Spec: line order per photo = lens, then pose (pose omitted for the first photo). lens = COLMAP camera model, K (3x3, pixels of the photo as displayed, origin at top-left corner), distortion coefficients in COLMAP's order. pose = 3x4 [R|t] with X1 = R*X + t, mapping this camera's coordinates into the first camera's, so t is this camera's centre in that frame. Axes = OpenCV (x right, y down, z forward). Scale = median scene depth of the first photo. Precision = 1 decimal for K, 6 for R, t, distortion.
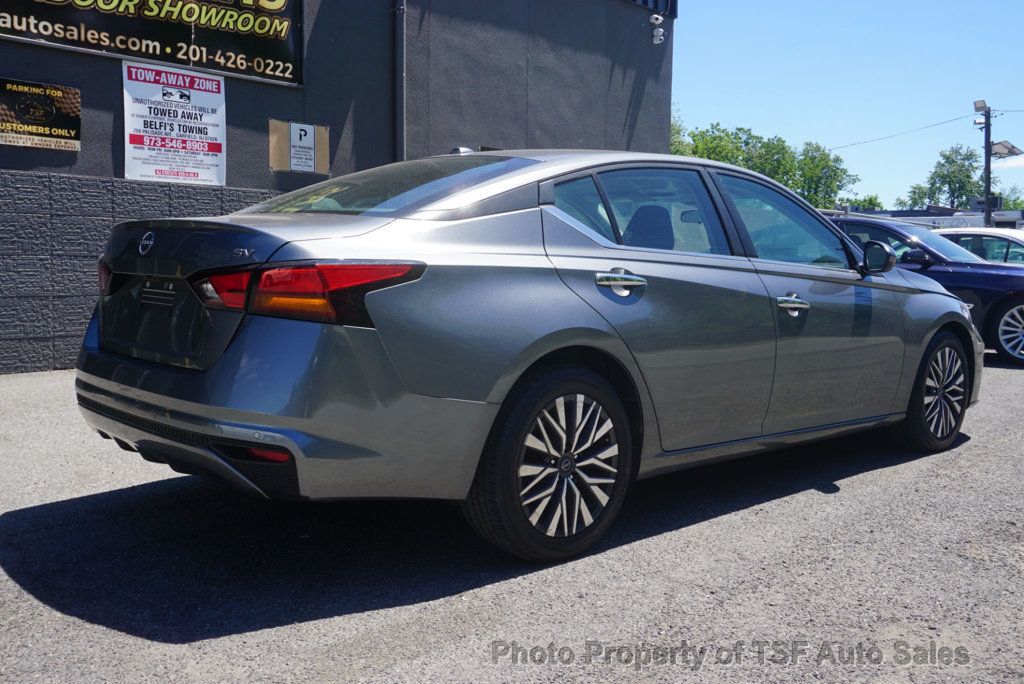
lens RADIAL K [[988.7, 0, 509.6], [0, 988.7, 331.7], [0, 0, 1]] dist [-0.006896, 0.000000]
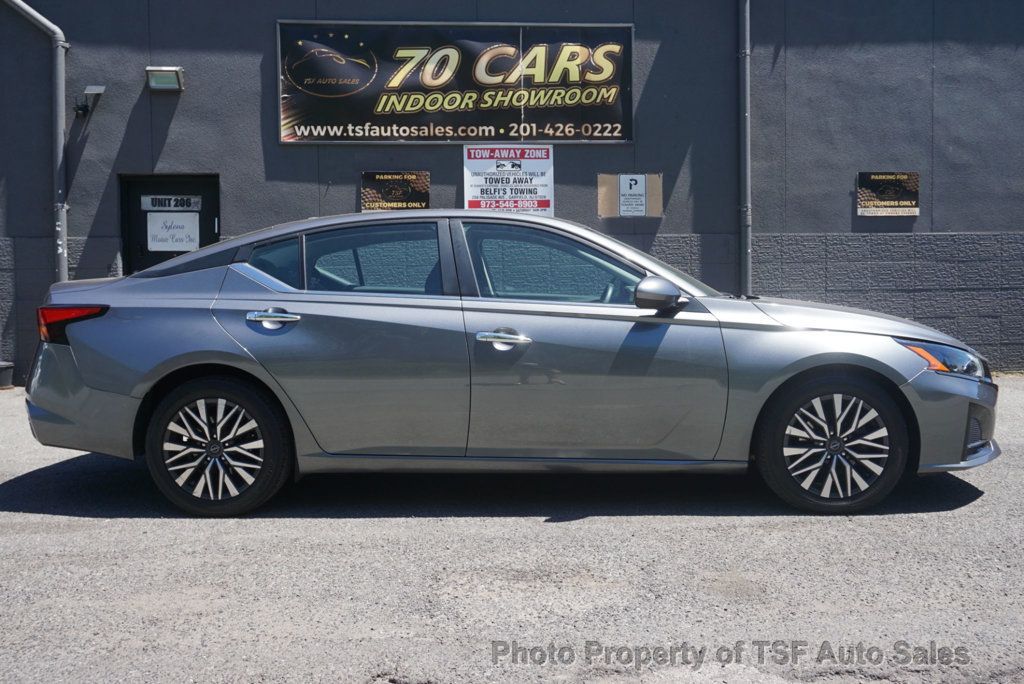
lens RADIAL K [[988.7, 0, 504.4], [0, 988.7, 319.9], [0, 0, 1]] dist [-0.006896, 0.000000]
pose [[0.700762, 0.006264, -0.713368, 0.542178], [-0.035309, 0.999040, -0.025913, -0.010611], [0.712521, 0.043347, 0.700311, 0.121993]]
